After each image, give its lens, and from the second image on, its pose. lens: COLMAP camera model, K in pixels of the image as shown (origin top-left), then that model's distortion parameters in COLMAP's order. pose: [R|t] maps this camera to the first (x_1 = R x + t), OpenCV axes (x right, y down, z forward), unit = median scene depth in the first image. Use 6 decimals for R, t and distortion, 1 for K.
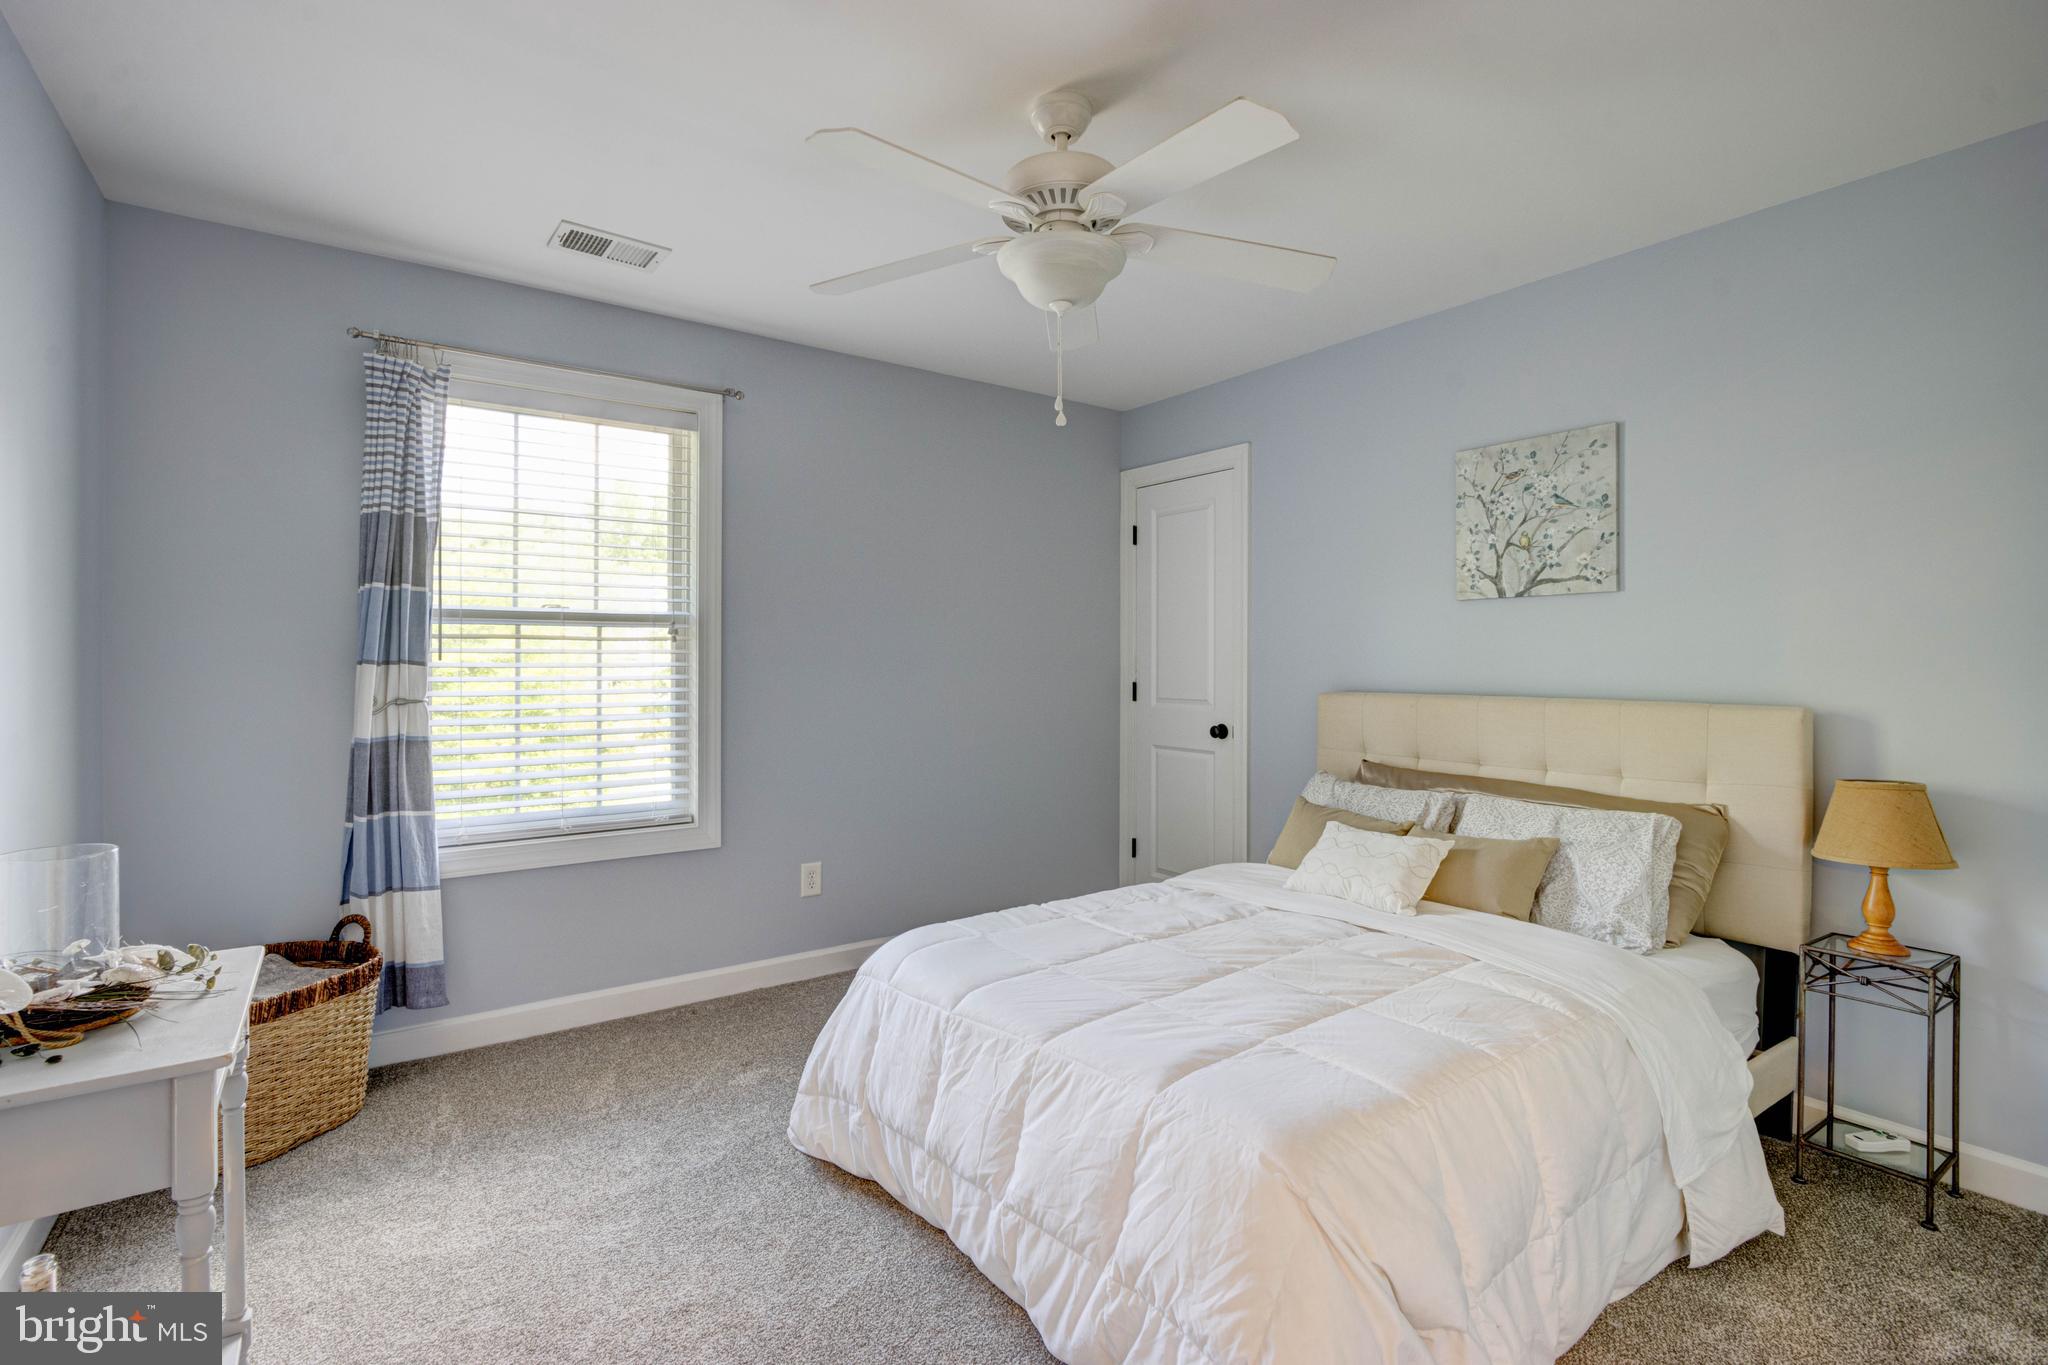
lens RADIAL K [[957.9, 0, 1019.0], [0, 957.9, 672.4], [0, 0, 1]] dist [-0.018723, 0.002935]
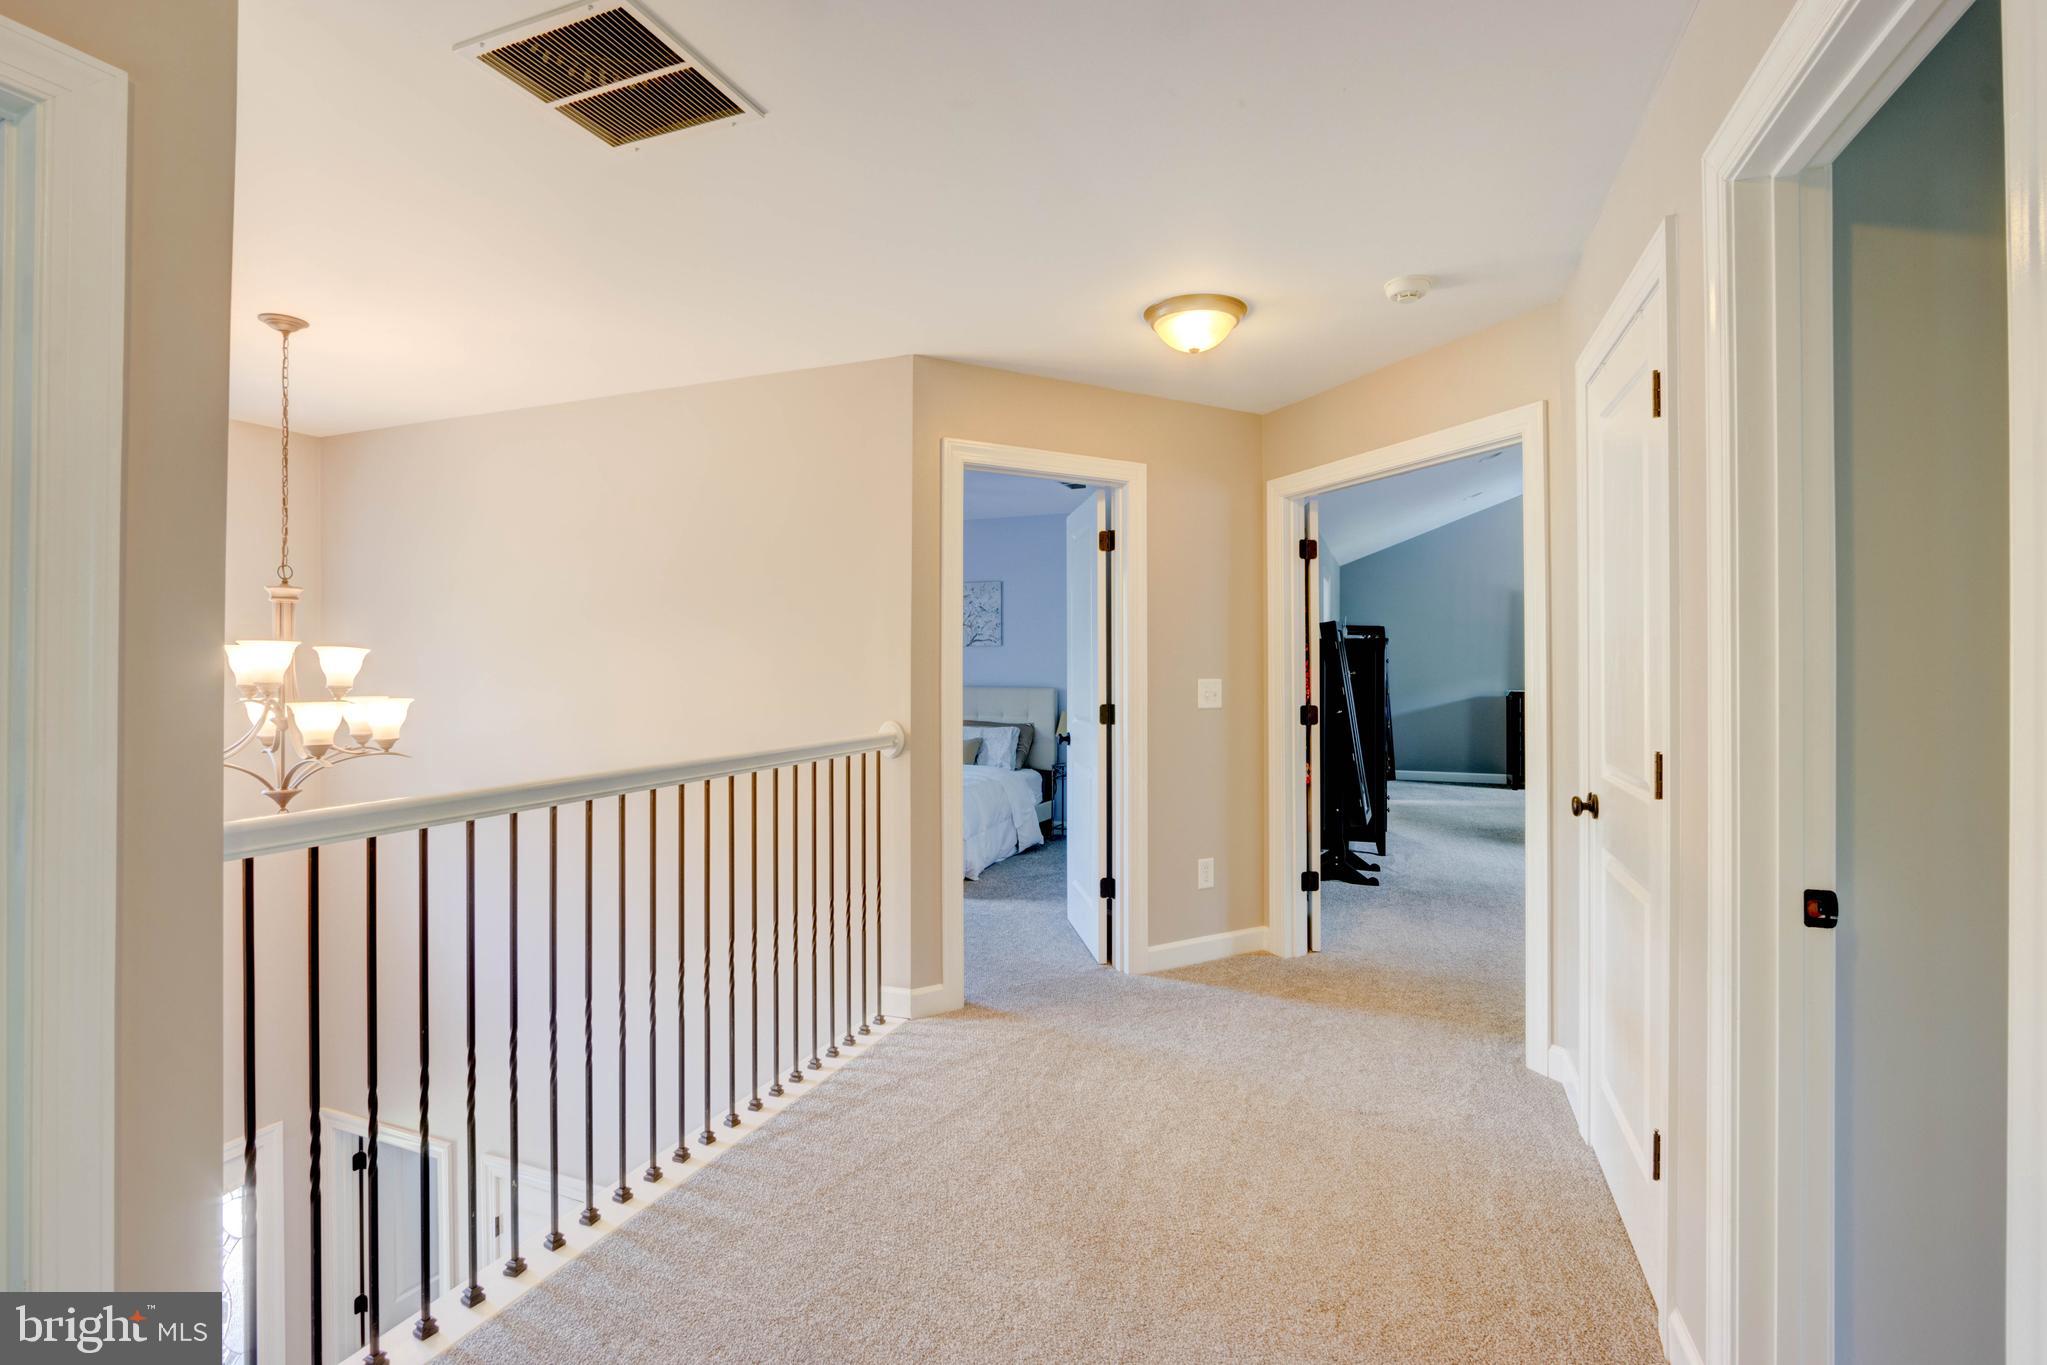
lens RADIAL K [[957.5, 0, 1020.8], [0, 957.5, 674.3], [0, 0, 1]] dist [-0.018723, 0.002935]
pose [[0.842238, 0.000006, 0.539106, -0.864037], [0.001346, 0.999997, -0.002113, -0.000315], [-0.539104, 0.002505, 0.842235, -1.445086]]
